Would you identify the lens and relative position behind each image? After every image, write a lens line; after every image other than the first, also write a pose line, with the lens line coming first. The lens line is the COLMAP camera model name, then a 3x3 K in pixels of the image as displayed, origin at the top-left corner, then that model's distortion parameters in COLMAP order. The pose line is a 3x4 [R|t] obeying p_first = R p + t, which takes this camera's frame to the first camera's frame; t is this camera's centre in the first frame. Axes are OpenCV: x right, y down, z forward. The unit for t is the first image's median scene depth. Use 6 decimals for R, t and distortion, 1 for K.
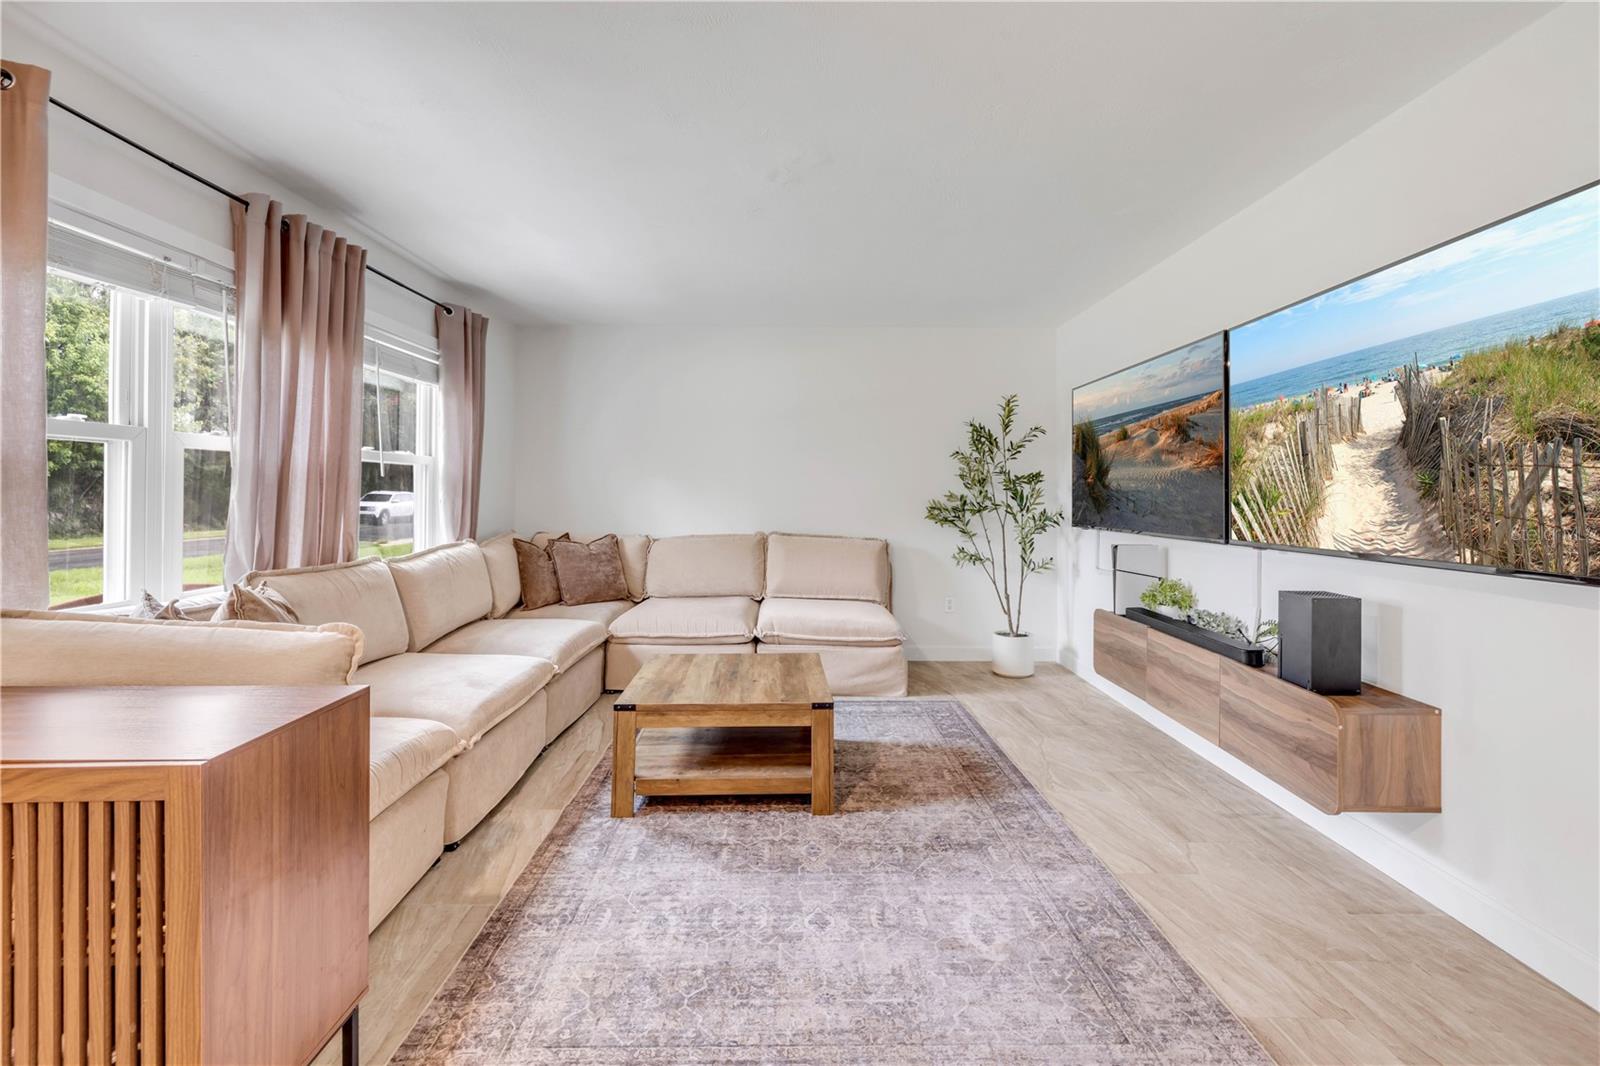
lens RADIAL K [[688.5, 0, 795.7], [0, 688.5, 491.2], [0, 0, 1]] dist [-0.000053, -0.000070]
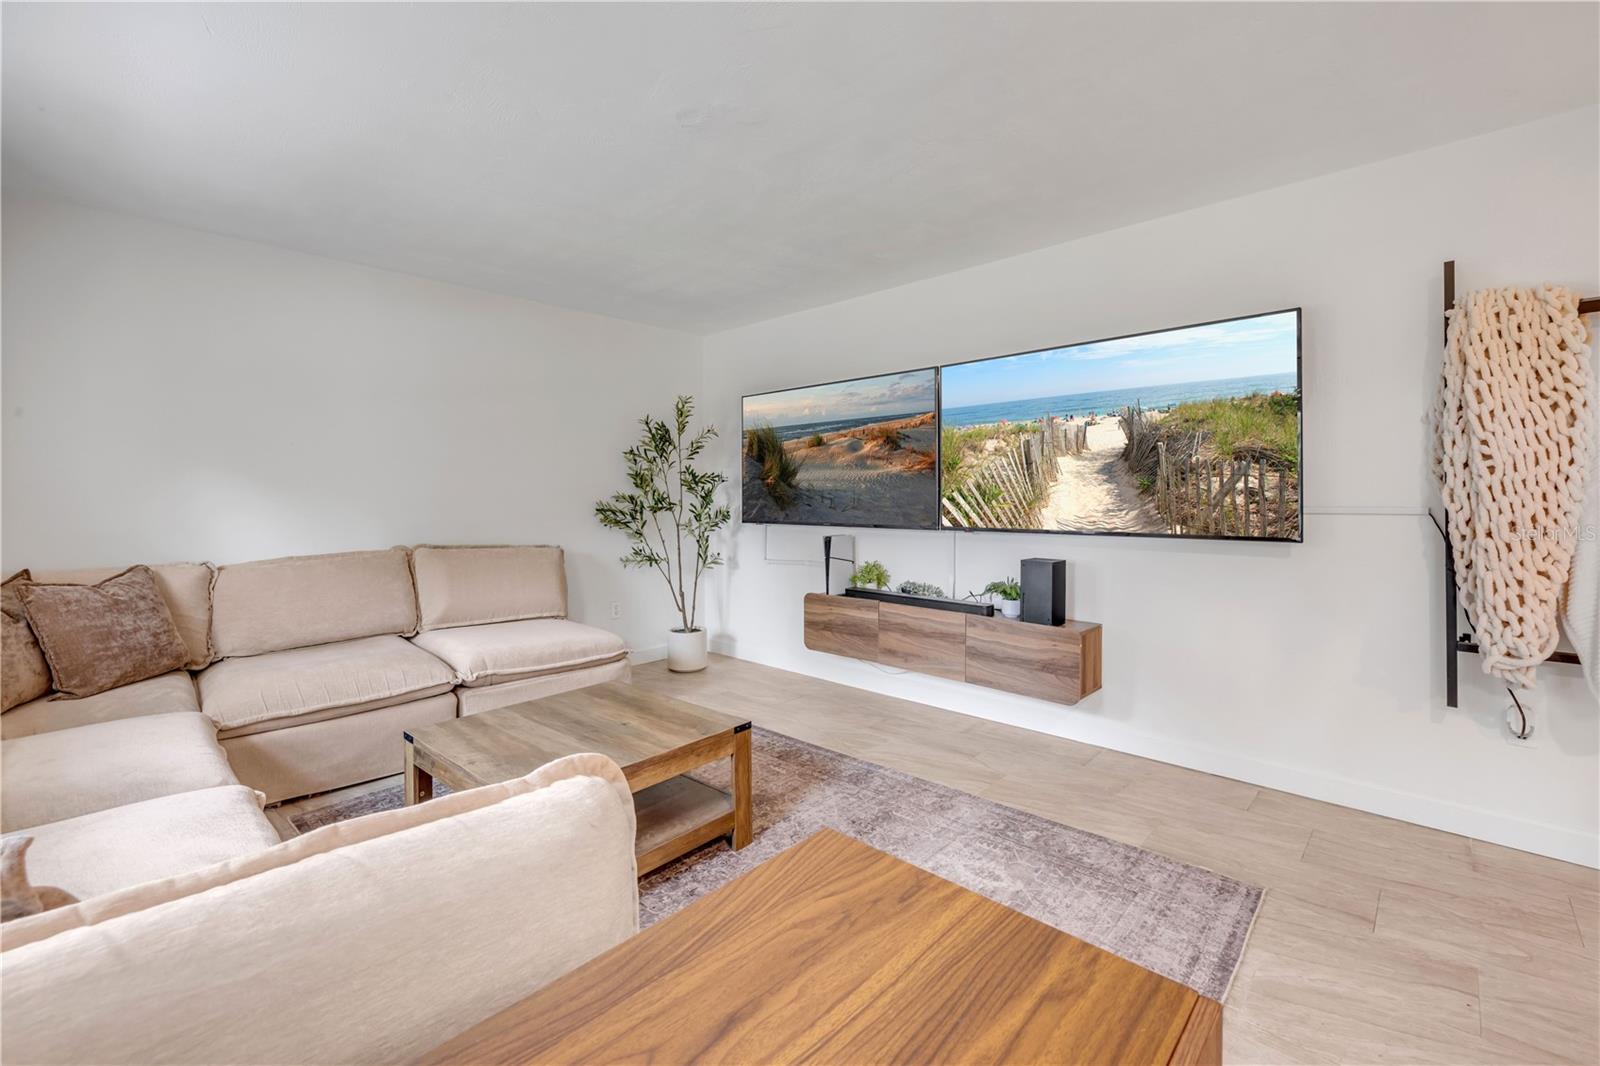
lens RADIAL K [[665.6, 0, 801.1], [0, 665.6, 557.6], [0, 0, 1]] dist [-0.018420, 0.000274]
pose [[0.689313, -0.073028, 0.720774, -0.510278], [0.002205, 0.995113, 0.098716, 0.002592], [-0.724460, -0.066457, 0.686105, 0.366657]]
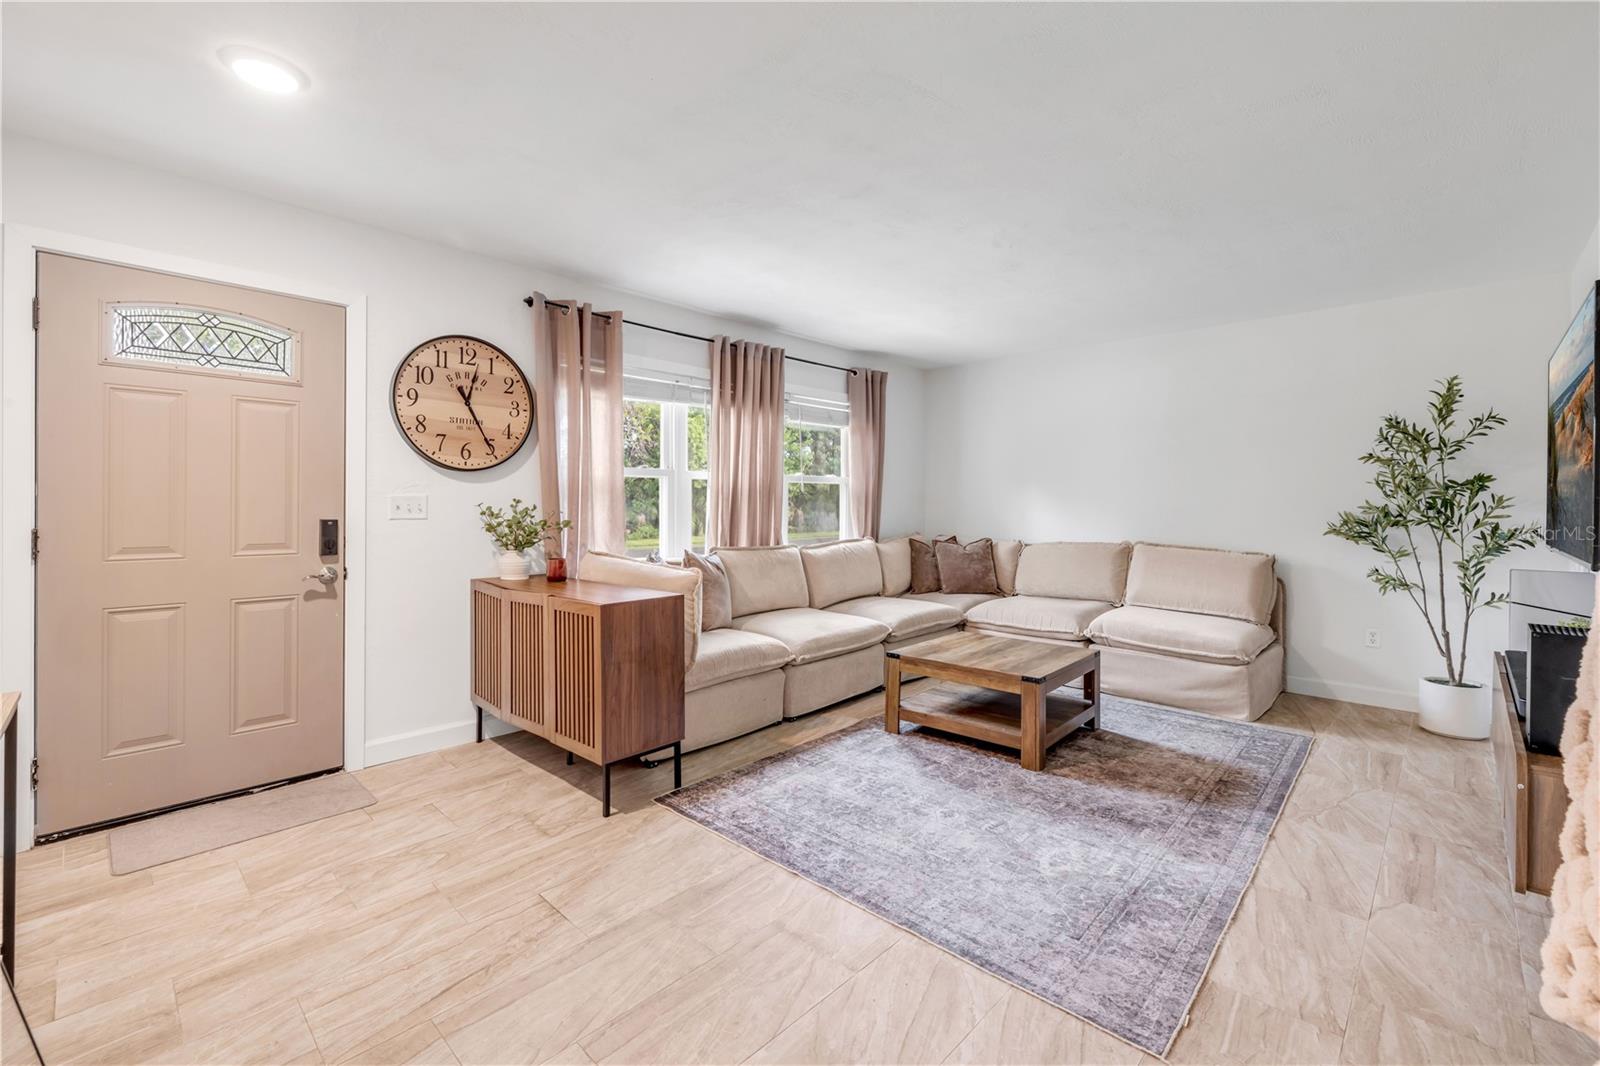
lens RADIAL K [[684.3, 0, 797.3], [0, 684.3, 515.4], [0, 0, 1]] dist [-0.000812, 0.000208]
pose [[0.726487, 0.012019, -0.687075, 0.559082], [0.001274, 0.999822, 0.018836, 0.000796], [0.687179, -0.014560, 0.726343, -0.144888]]
